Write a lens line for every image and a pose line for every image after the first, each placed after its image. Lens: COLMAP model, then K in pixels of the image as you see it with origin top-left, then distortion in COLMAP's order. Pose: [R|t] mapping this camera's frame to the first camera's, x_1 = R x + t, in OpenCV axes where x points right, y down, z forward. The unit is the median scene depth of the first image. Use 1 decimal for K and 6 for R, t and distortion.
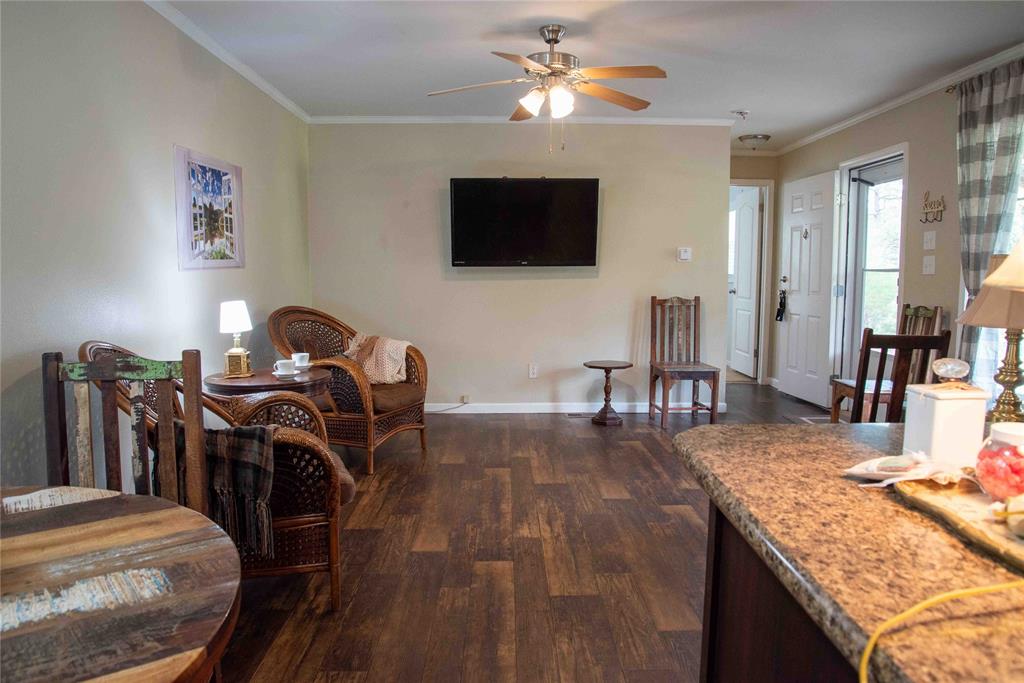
lens RADIAL K [[709.8, 0, 512.0], [0, 709.8, 341.5], [0, 0, 1]] dist [-0.076580, 0.031700]
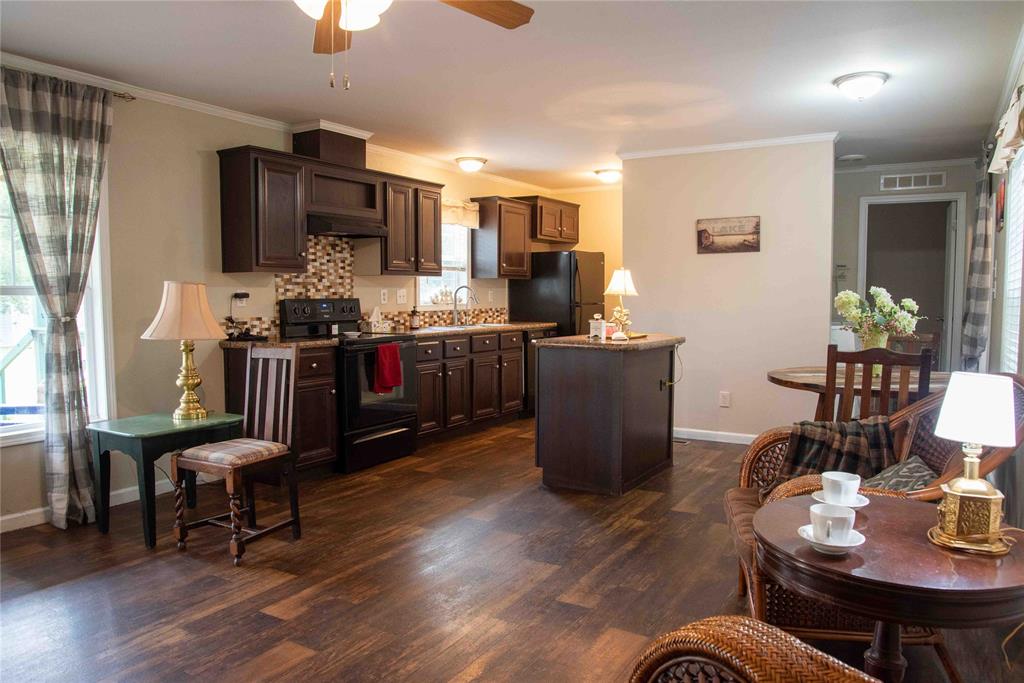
lens RADIAL K [[709.8, 0, 512.0], [0, 709.8, 341.5], [0, 0, 1]] dist [-0.076580, 0.031700]
pose [[-0.849726, -0.036639, 0.525951, -0.319596], [0.053654, 0.986394, 0.155398, -0.135561], [-0.524488, 0.160265, -0.836198, 1.291892]]
